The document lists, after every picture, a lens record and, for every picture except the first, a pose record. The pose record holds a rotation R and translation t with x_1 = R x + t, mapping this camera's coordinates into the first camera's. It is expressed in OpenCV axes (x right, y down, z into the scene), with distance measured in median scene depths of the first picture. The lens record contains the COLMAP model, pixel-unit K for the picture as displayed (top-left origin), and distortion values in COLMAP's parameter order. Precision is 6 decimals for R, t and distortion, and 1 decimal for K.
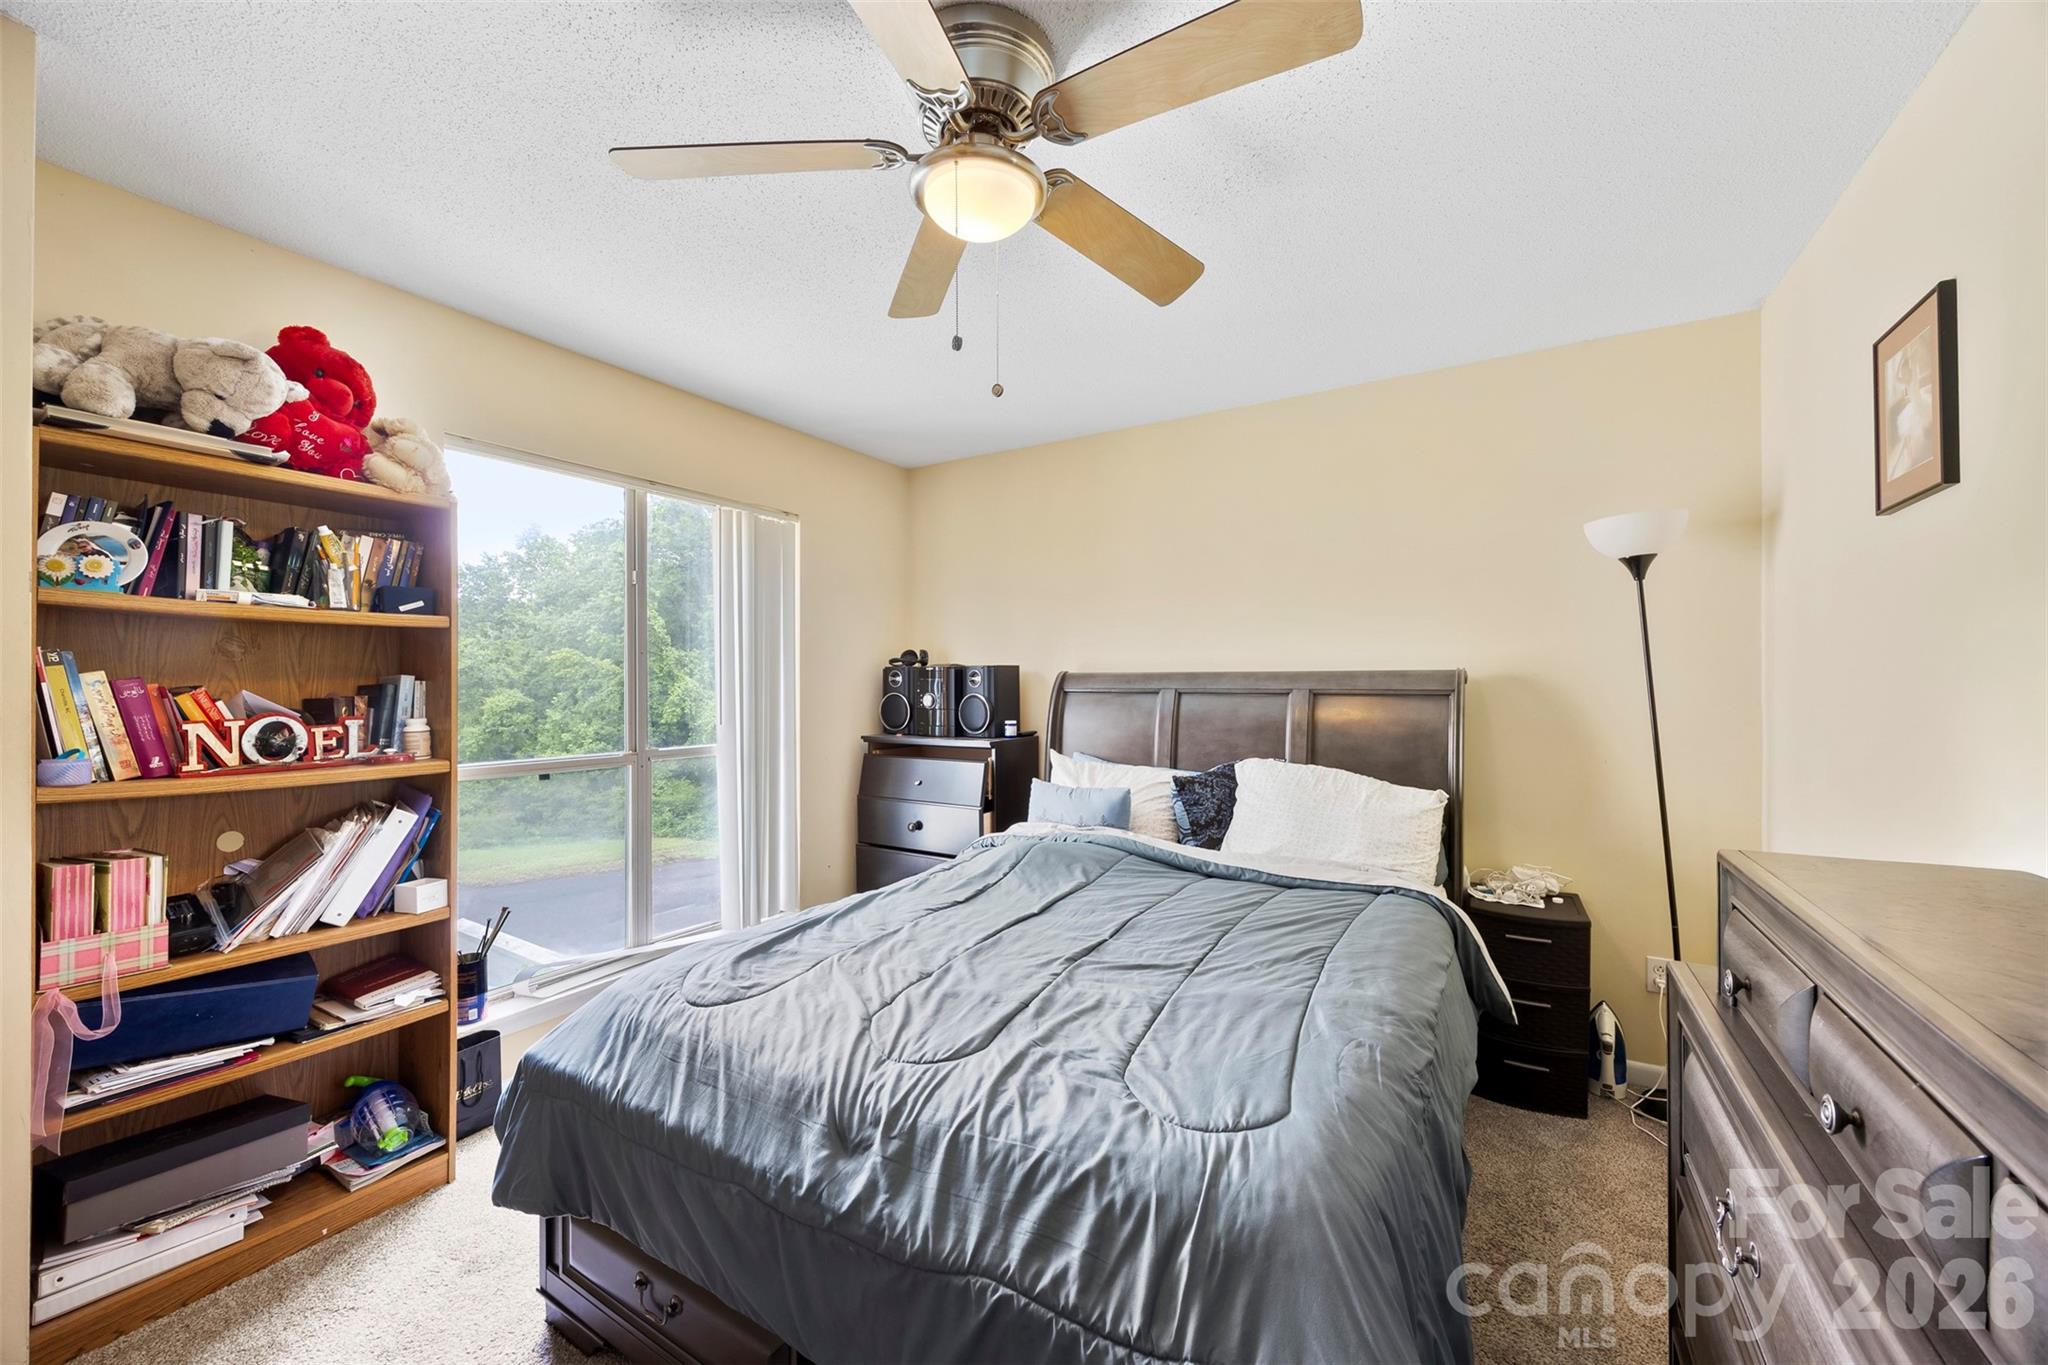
lens RADIAL K [[790.0, 0, 1042.0], [0, 790.0, 681.0], [0, 0, 1]] dist [-0.002825, 0.000111]
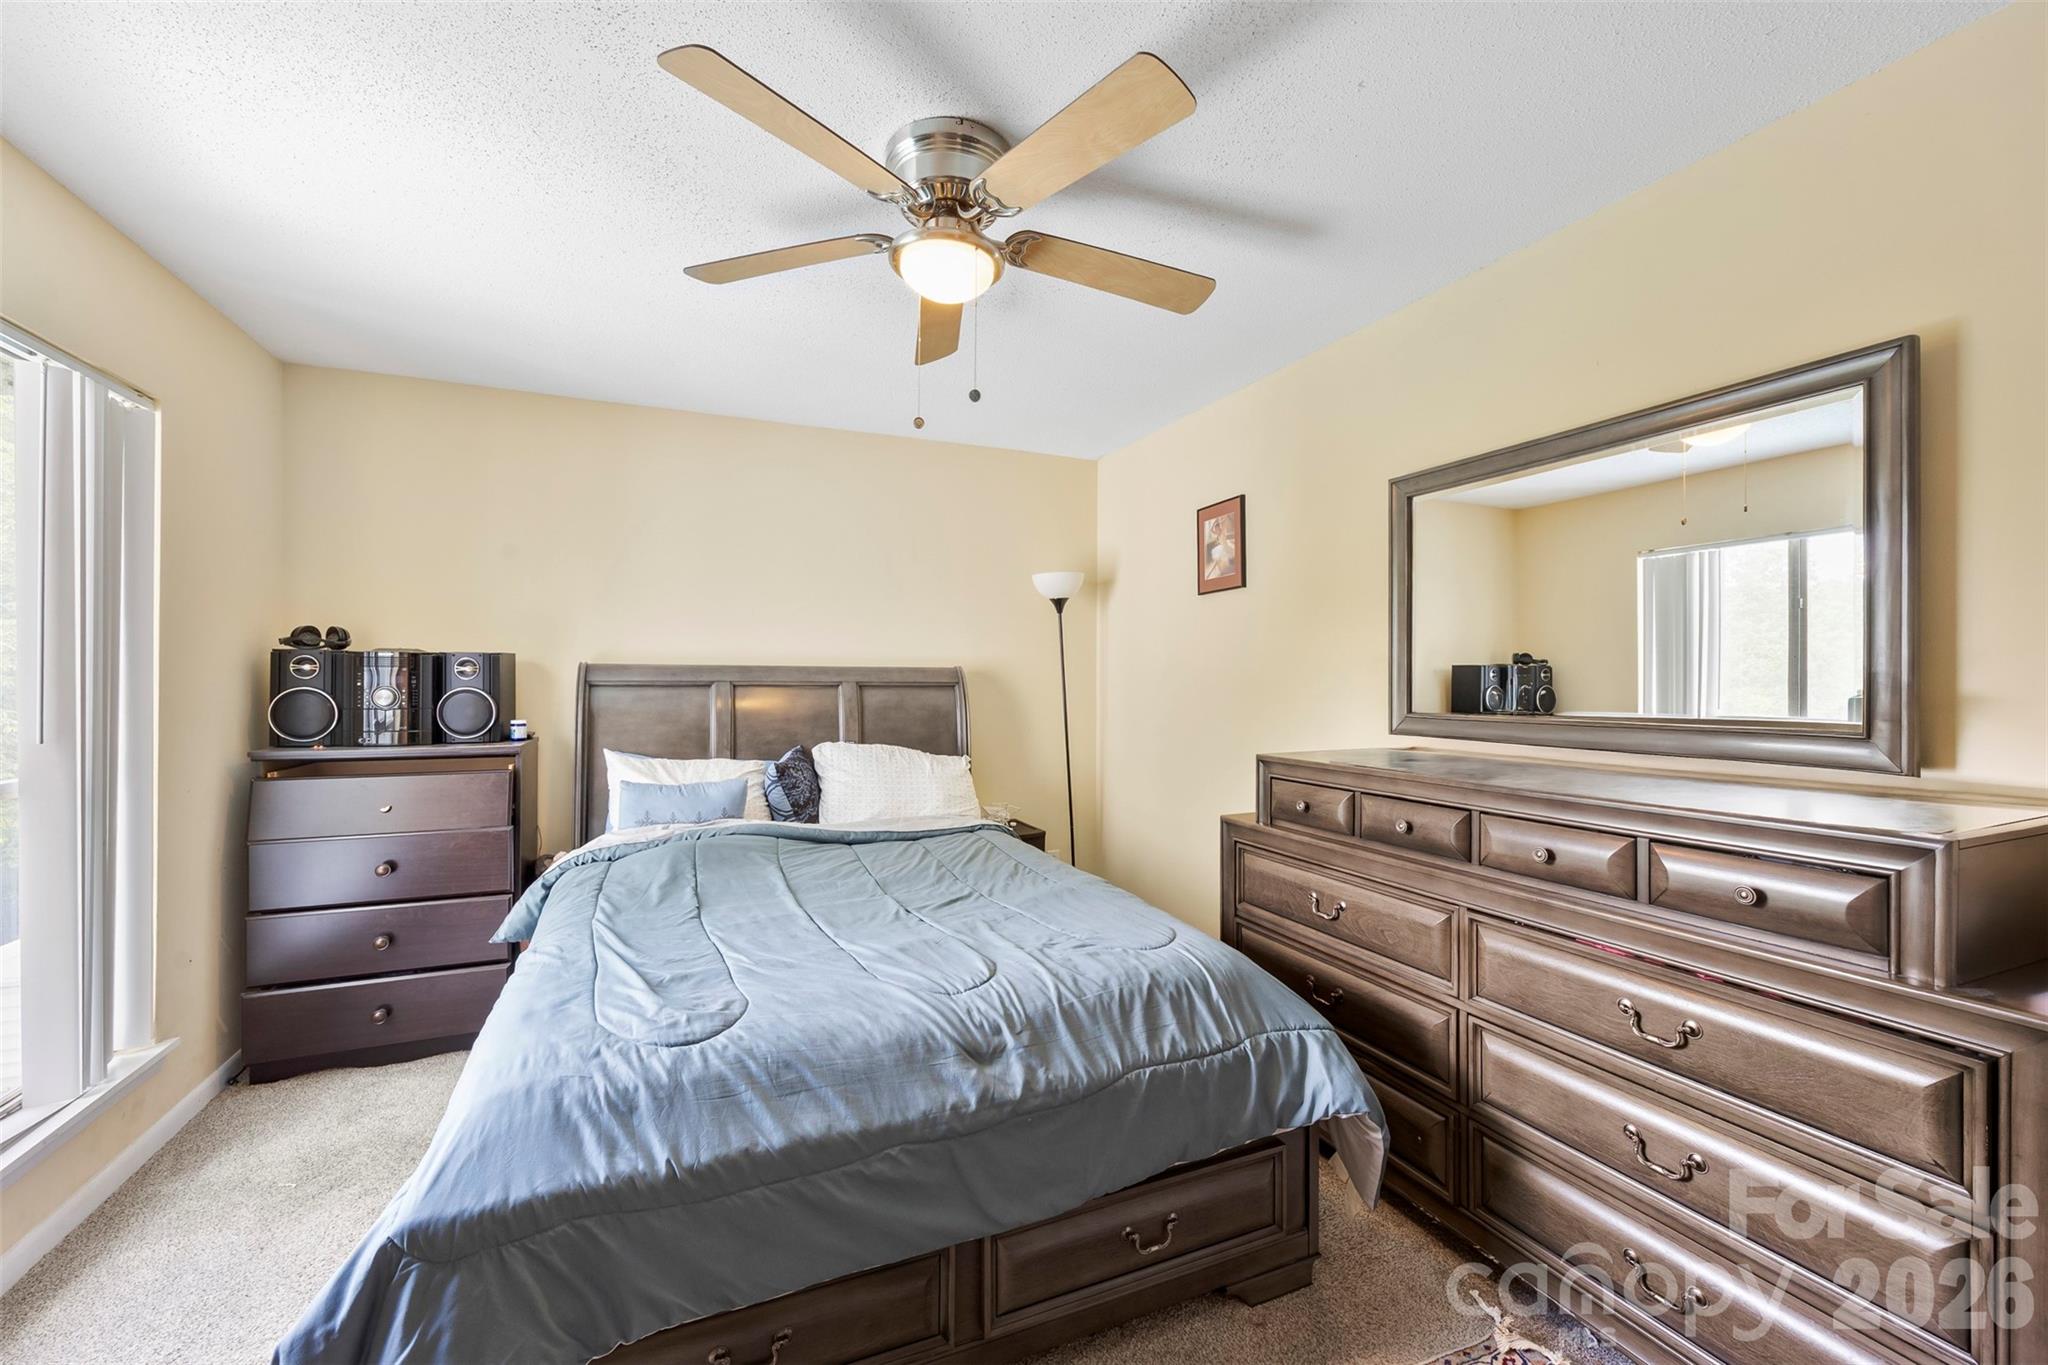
lens RADIAL K [[790.0, 0, 1026.8], [0, 790.0, 680.2], [0, 0, 1]] dist [-0.002825, 0.000111]
pose [[0.578185, 0.001861, 0.815904, -0.684288], [-0.006455, 0.999977, 0.002294, 0.005408], [-0.815880, -0.006593, 0.578183, 0.146489]]
